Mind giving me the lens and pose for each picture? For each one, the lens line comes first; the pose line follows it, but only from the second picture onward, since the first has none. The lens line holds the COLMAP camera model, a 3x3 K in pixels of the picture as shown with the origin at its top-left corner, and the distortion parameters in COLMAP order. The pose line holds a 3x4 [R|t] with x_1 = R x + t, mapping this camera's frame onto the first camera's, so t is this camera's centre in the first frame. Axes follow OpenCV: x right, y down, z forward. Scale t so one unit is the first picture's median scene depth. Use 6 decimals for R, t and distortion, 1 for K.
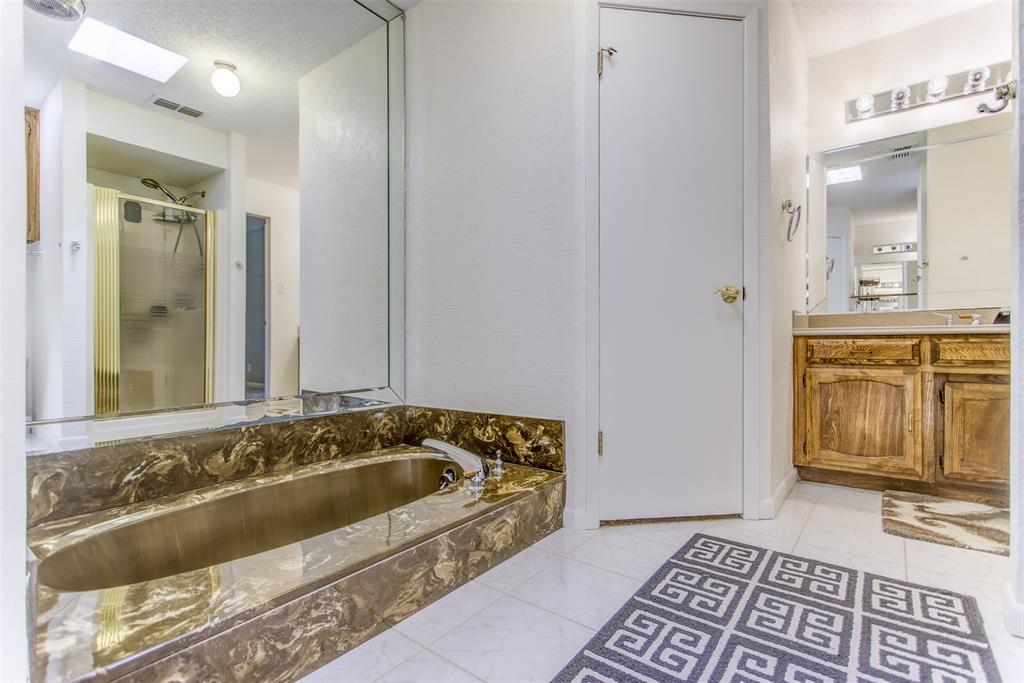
lens RADIAL K [[479.5, 0, 515.0], [0, 479.5, 342.8], [0, 0, 1]] dist [0.002626, 0.001615]
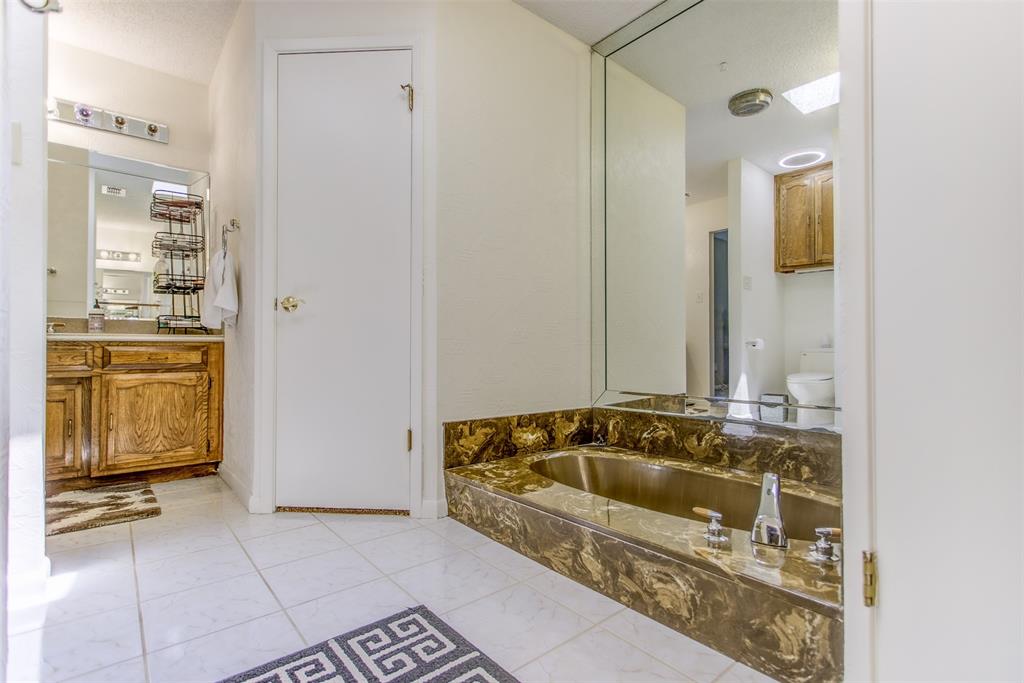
lens RADIAL K [[479.5, 0, 514.2], [0, 479.5, 342.0], [0, 0, 1]] dist [0.002626, 0.001615]
pose [[-0.210601, -0.010655, -0.977514, 0.815681], [0.001799, 0.999935, -0.011287, -0.004250], [0.977570, -0.004136, -0.210568, 0.929785]]
